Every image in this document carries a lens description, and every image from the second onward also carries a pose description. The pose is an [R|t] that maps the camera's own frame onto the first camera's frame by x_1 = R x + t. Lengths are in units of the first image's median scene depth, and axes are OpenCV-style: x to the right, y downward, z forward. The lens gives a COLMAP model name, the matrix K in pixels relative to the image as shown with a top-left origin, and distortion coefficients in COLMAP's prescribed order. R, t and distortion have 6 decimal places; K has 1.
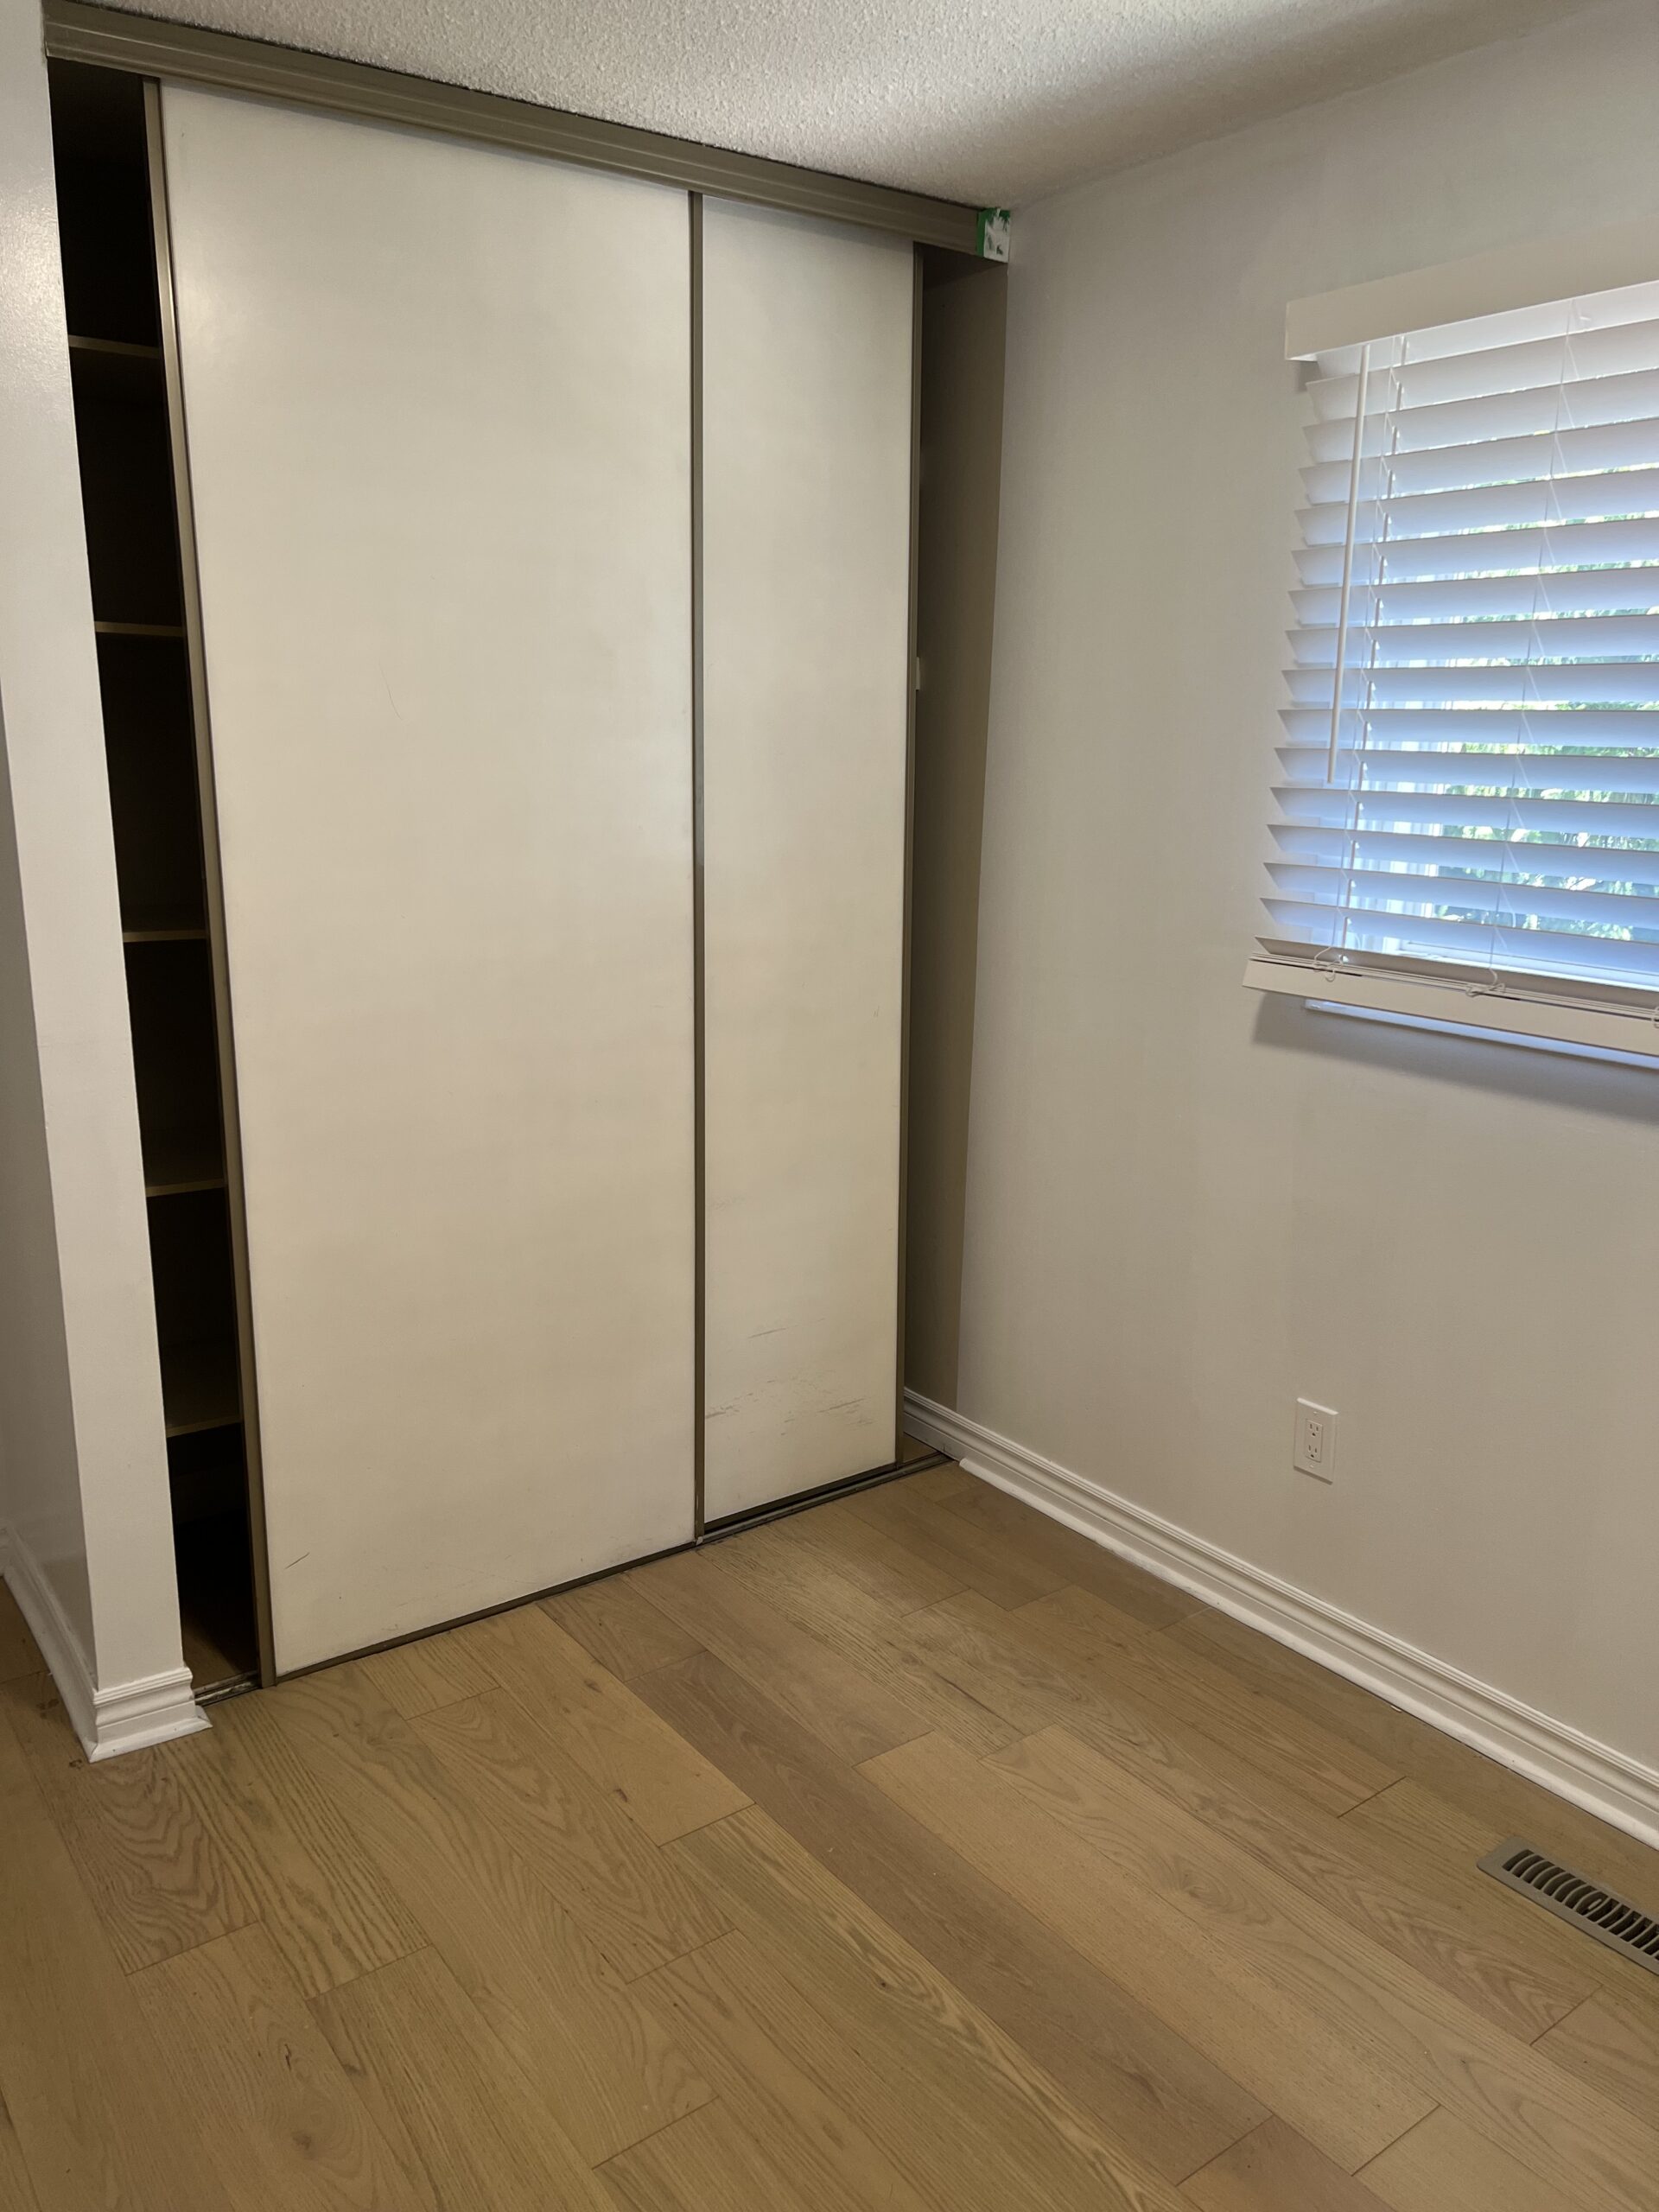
lens RADIAL K [[1654.4, 0, 825.7], [0, 1654.4, 1103.1], [0, 0, 1]] dist [0.002419, -0.015137]
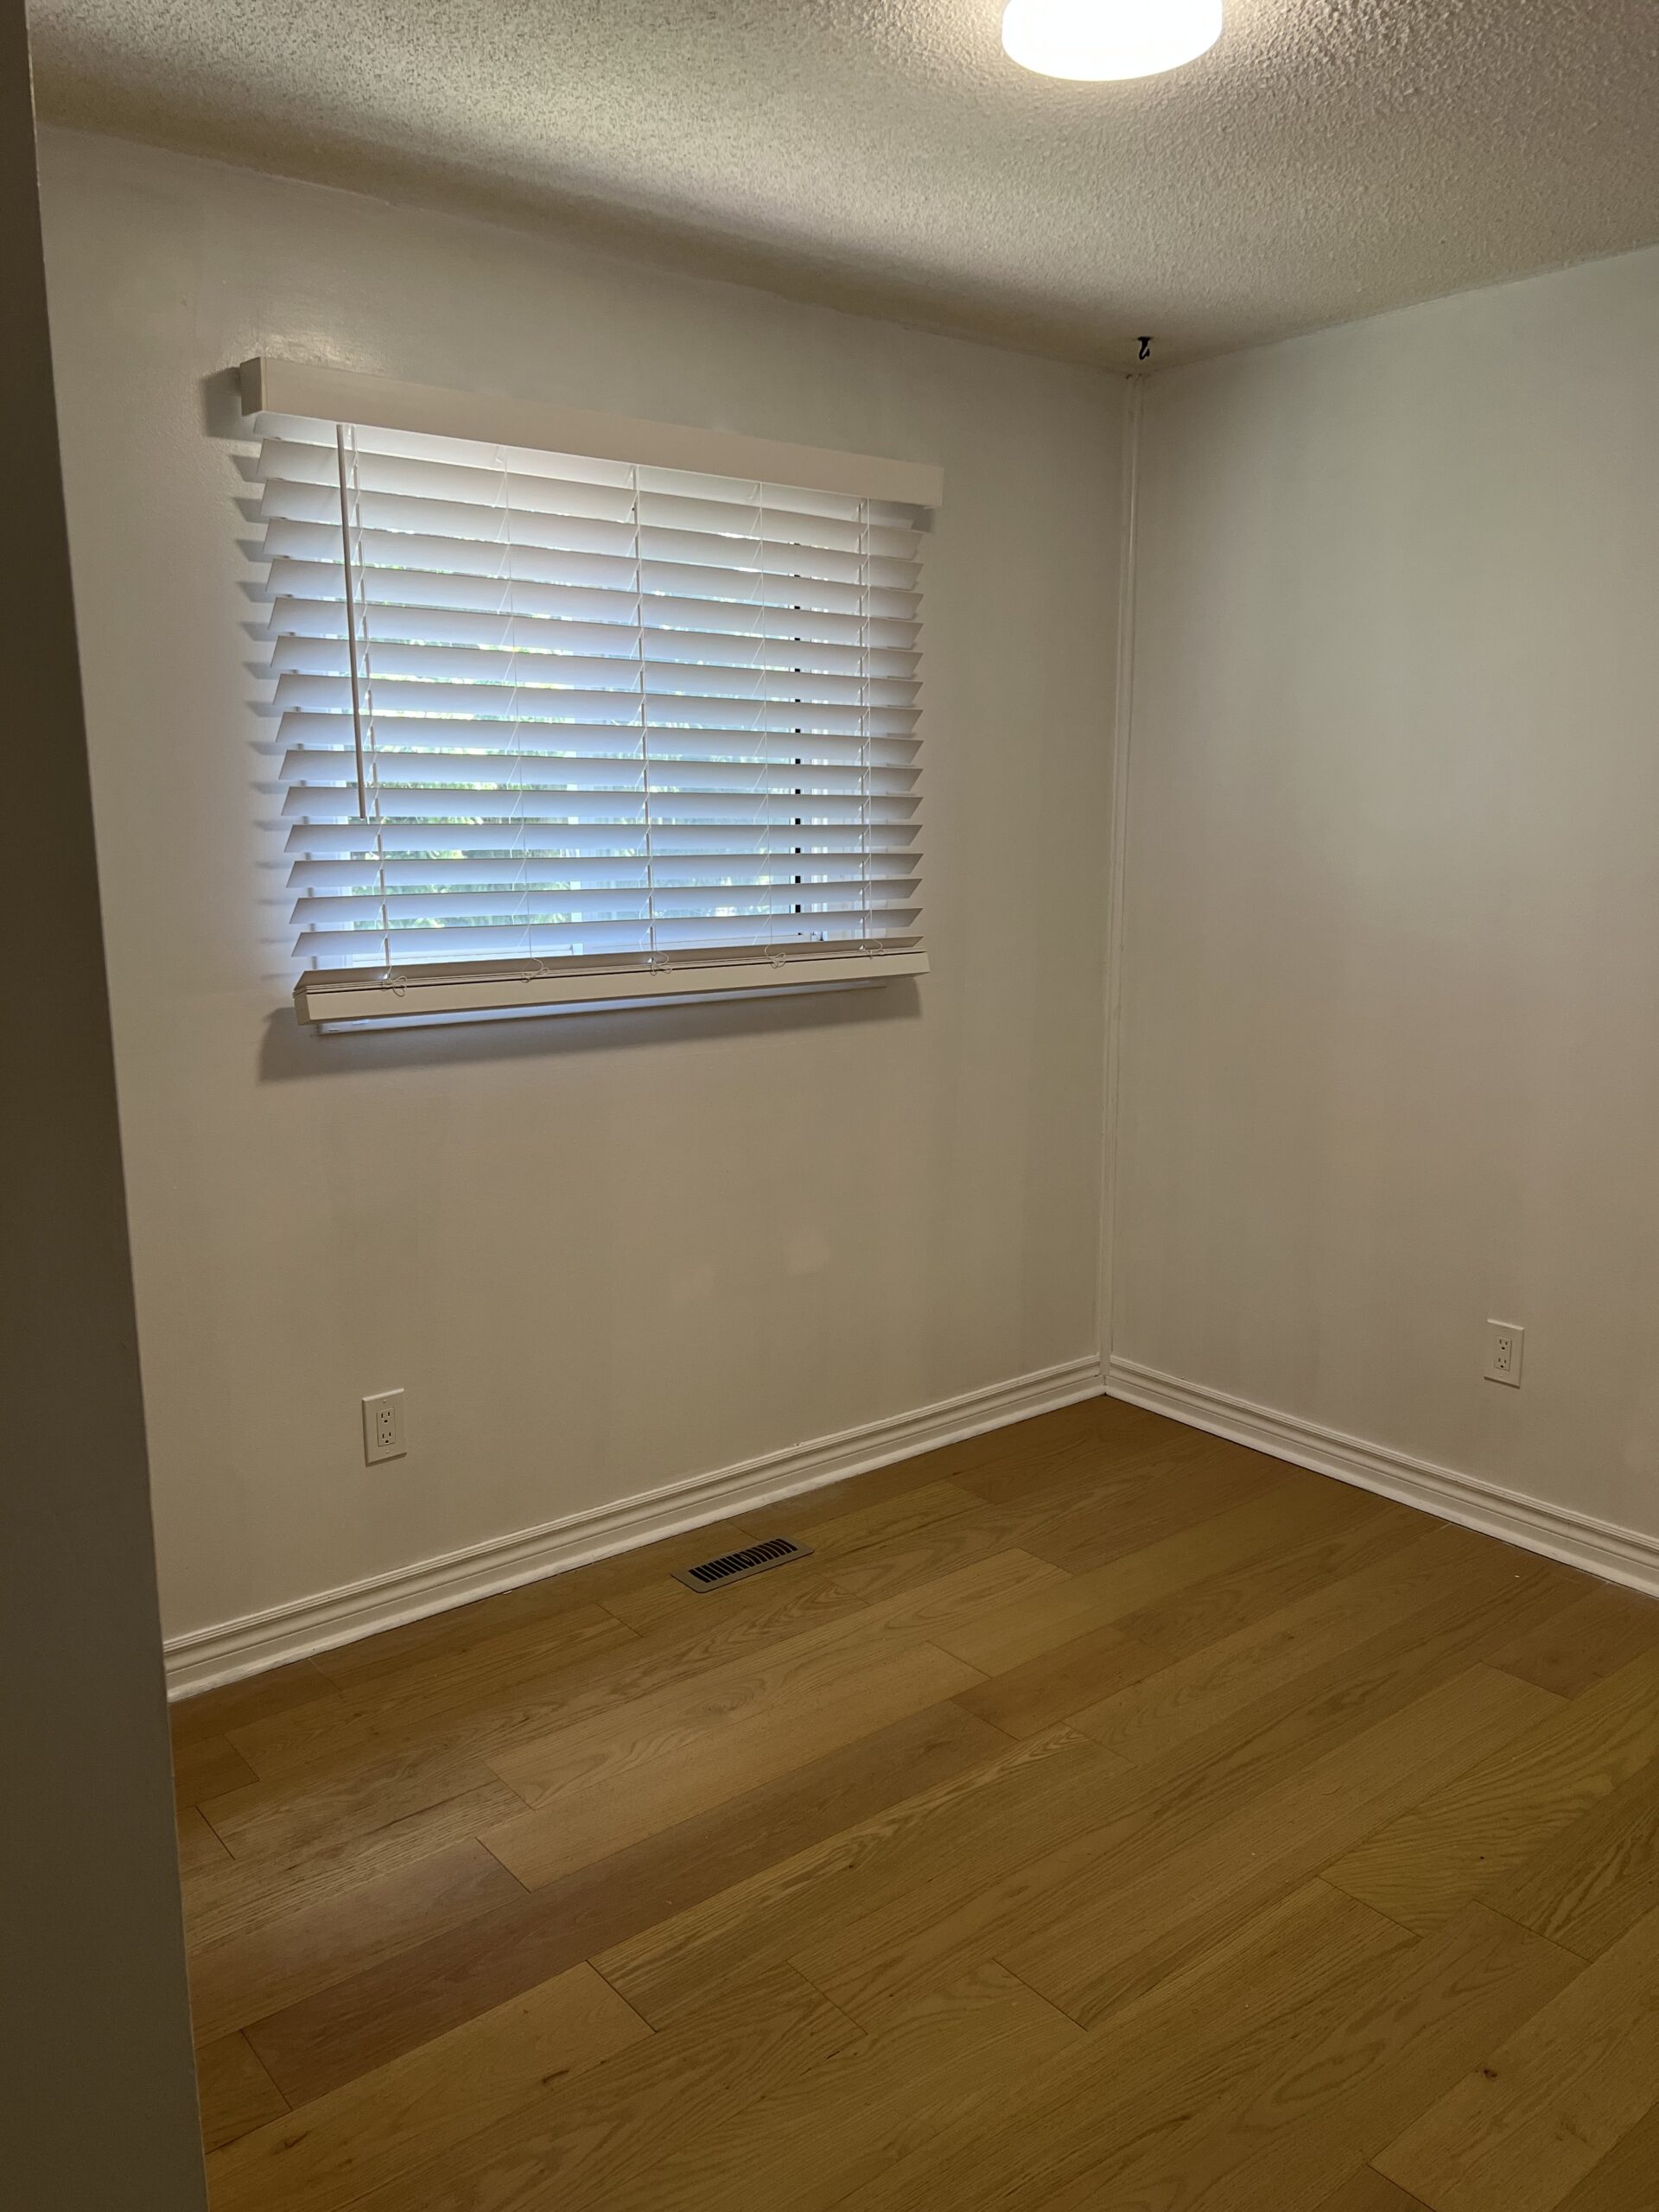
lens RADIAL K [[1654.4, 0, 826.8], [0, 1654.4, 1104.1], [0, 0, 1]] dist [0.002419, -0.015137]
pose [[-0.039773, -0.198657, 0.979262, -0.918829], [0.228436, 0.952275, 0.202460, -0.186948], [-0.972746, 0.231751, 0.007506, 0.839846]]
